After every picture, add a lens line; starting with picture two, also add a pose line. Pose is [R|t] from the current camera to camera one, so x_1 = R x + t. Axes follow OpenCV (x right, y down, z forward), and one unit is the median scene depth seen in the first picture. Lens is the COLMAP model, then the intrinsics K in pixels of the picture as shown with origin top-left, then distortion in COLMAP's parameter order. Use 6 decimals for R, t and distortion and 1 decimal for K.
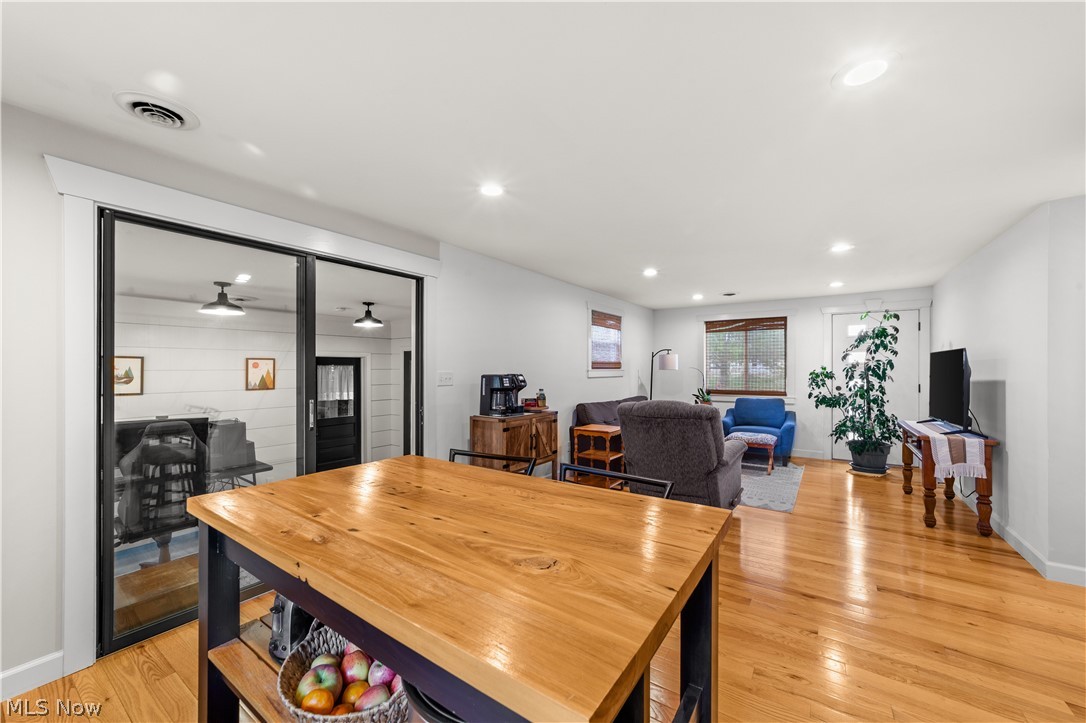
lens RADIAL K [[423.3, 0, 542.7], [0, 423.3, 365.1], [0, 0, 1]] dist [-0.003867, 0.001744]
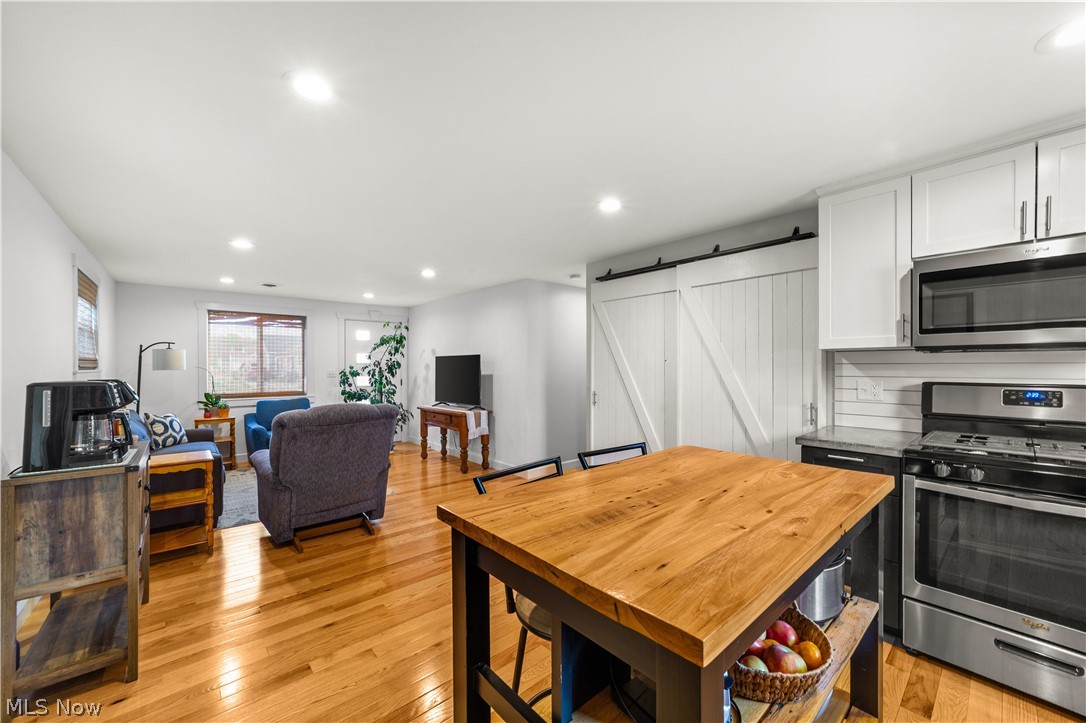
lens RADIAL K [[423.3, 0, 539.6], [0, 423.3, 367.7], [0, 0, 1]] dist [-0.003867, 0.001744]
pose [[0.247886, -0.002842, 0.968785, -0.331955], [-0.005003, 0.999979, 0.004213, 0.000879], [-0.968776, -0.005891, 0.247867, 0.259345]]
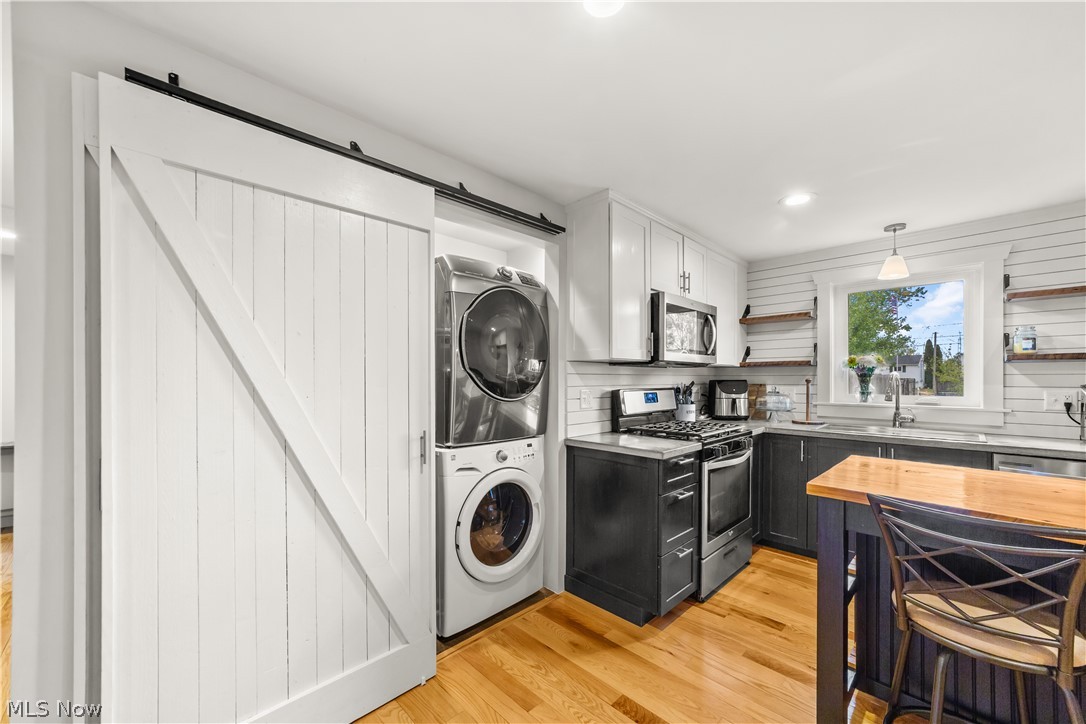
lens RADIAL K [[423.3, 0, 545.8], [0, 423.3, 377.4], [0, 0, 1]] dist [-0.003867, 0.001744]
pose [[-0.981656, -0.000736, 0.190659, 0.213200], [-0.002071, 0.999975, -0.006802, 0.004237], [-0.190649, -0.007072, -0.981633, 0.543876]]
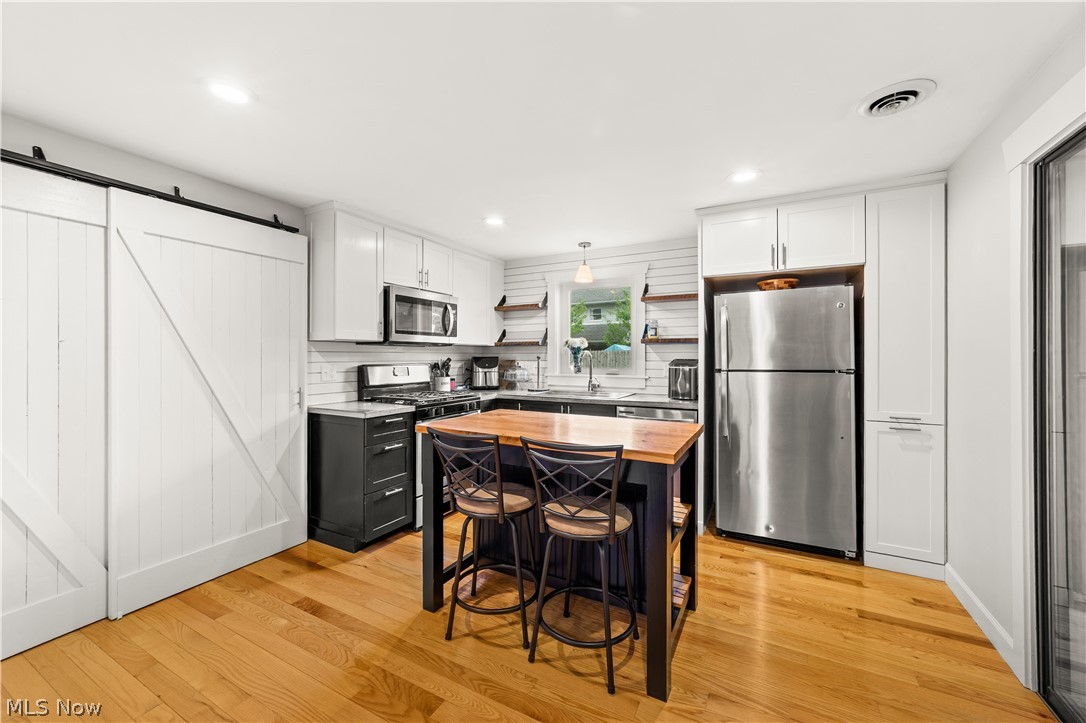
lens RADIAL K [[423.3, 0, 540.2], [0, 423.3, 355.1], [0, 0, 1]] dist [-0.003867, 0.001744]
pose [[-0.995253, 0.000525, -0.097320, 0.007884], [0.001268, 0.999971, -0.007573, 0.006269], [0.097313, -0.007660, -0.995224, 0.669174]]
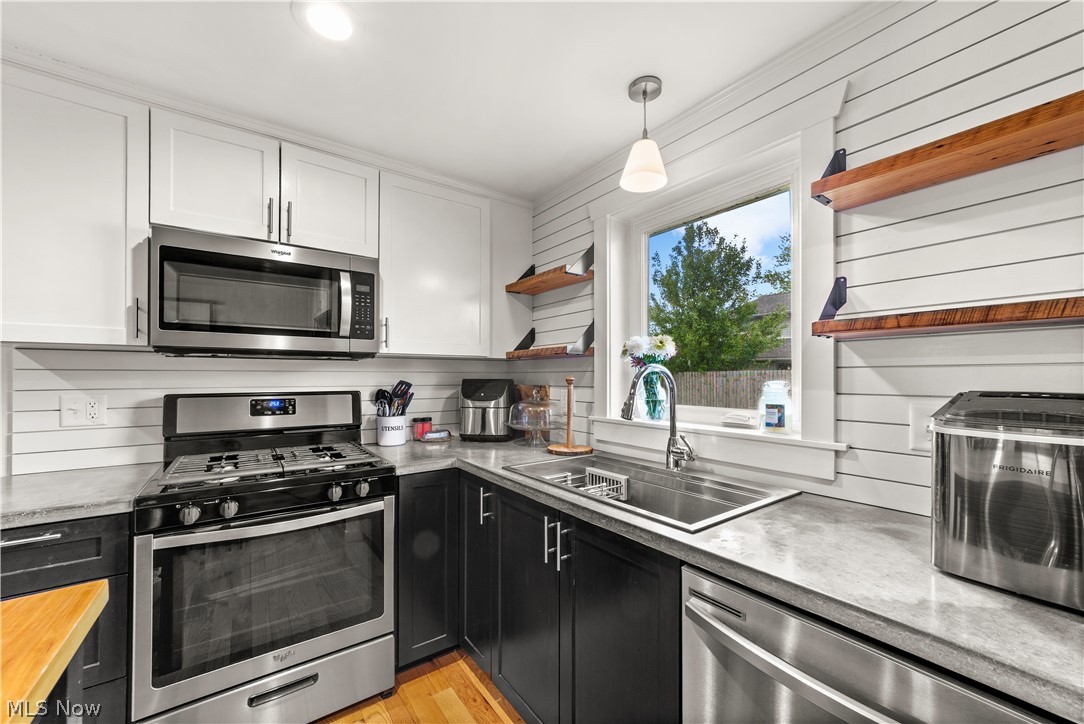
lens RADIAL K [[422.5, 0, 537.8], [0, 422.5, 373.4], [0, 0, 1]] dist [-0.003867, 0.001744]
pose [[-0.936915, 0.003307, 0.349541, -0.191041], [-0.001294, 0.999916, -0.012929, 0.002776], [-0.349554, -0.012565, -0.936832, 0.185948]]
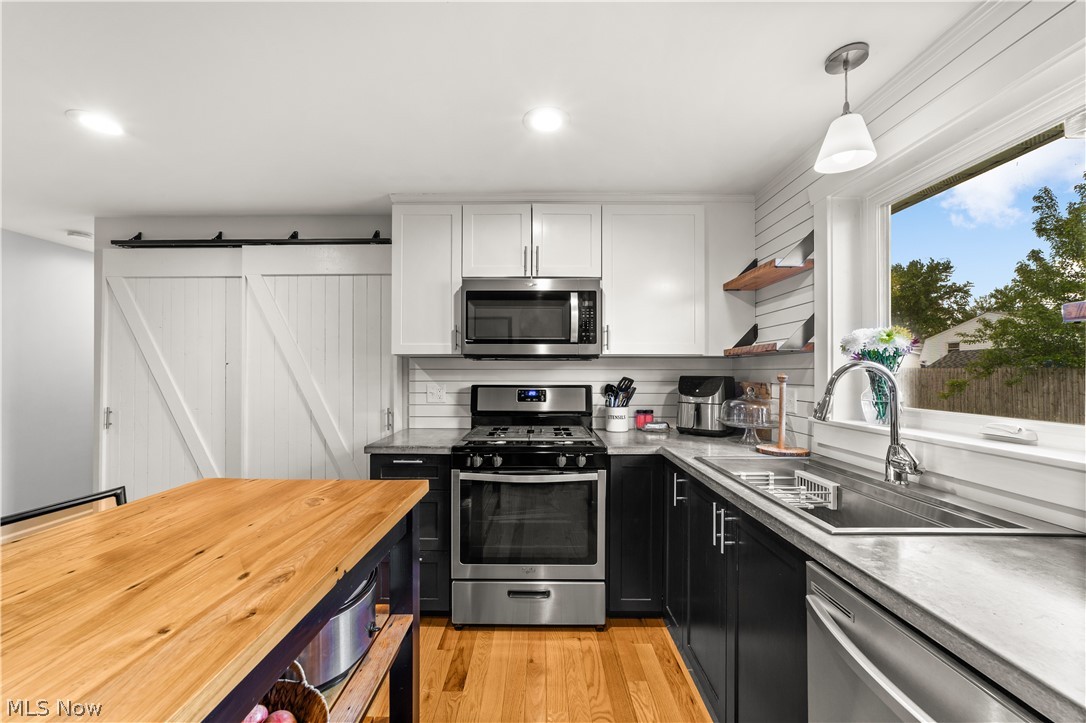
lens RADIAL K [[423.3, 0, 537.7], [0, 423.3, 368.6], [0, 0, 1]] dist [-0.003867, 0.001744]
pose [[-0.552595, 0.007057, 0.833420, -0.279821], [-0.005960, 0.999905, -0.012418, 0.001416], [-0.833429, -0.011829, -0.552500, 0.196517]]
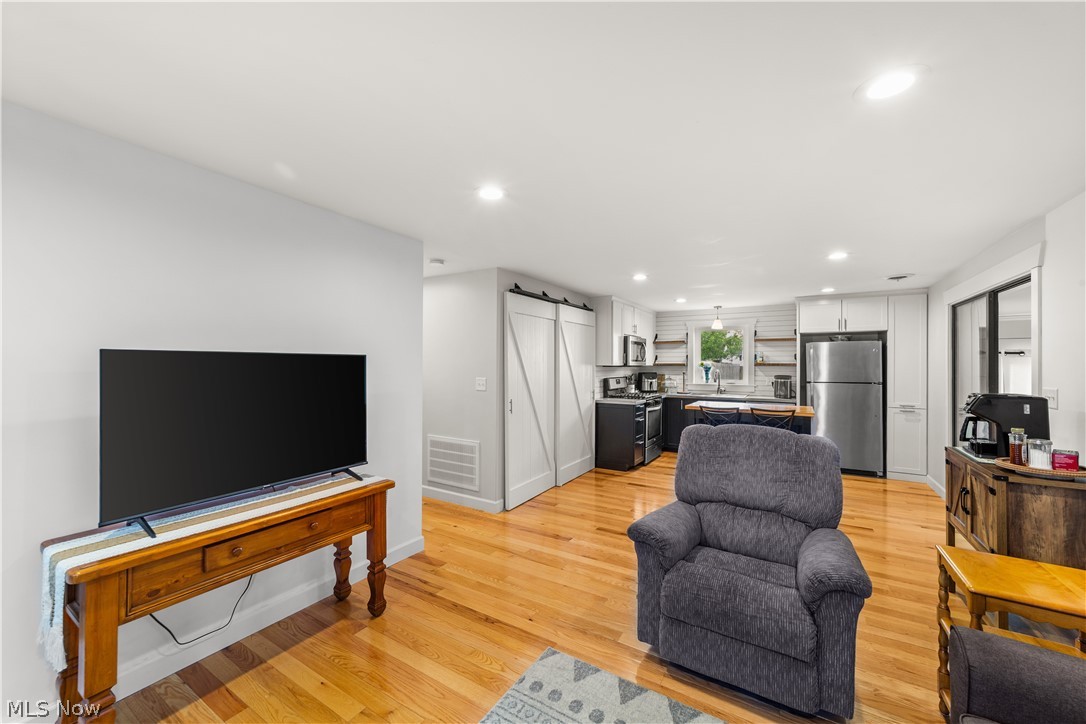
lens RADIAL K [[423.3, 0, 545.5], [0, 423.3, 360.7], [0, 0, 1]] dist [-0.003867, 0.001744]
pose [[-0.998388, -0.004334, -0.056585, 0.480533], [-0.003484, 0.999880, -0.015110, -0.014616], [0.056643, -0.014889, -0.998283, 1.206548]]
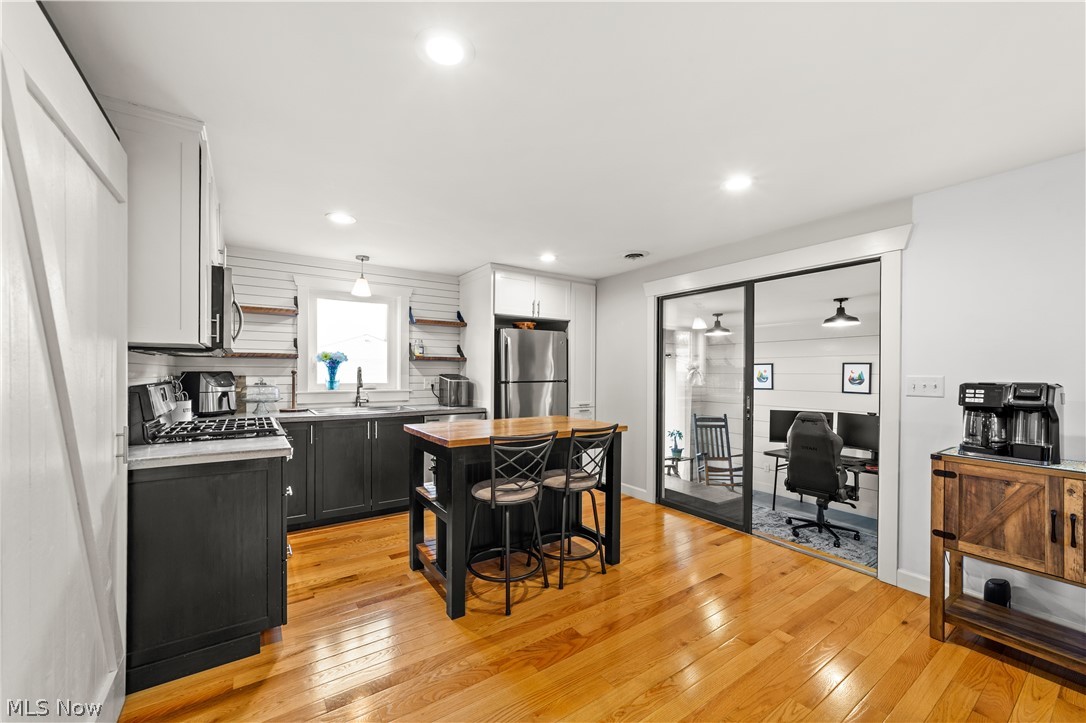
lens RADIAL K [[423.3, 0, 532.5], [0, 423.3, 372.9], [0, 0, 1]] dist [-0.003867, 0.001744]
pose [[-0.375809, 0.000080, -0.926697, 0.465358], [0.001382, 0.999999, -0.000474, 0.006362], [0.926696, -0.001459, -0.375809, 0.465570]]
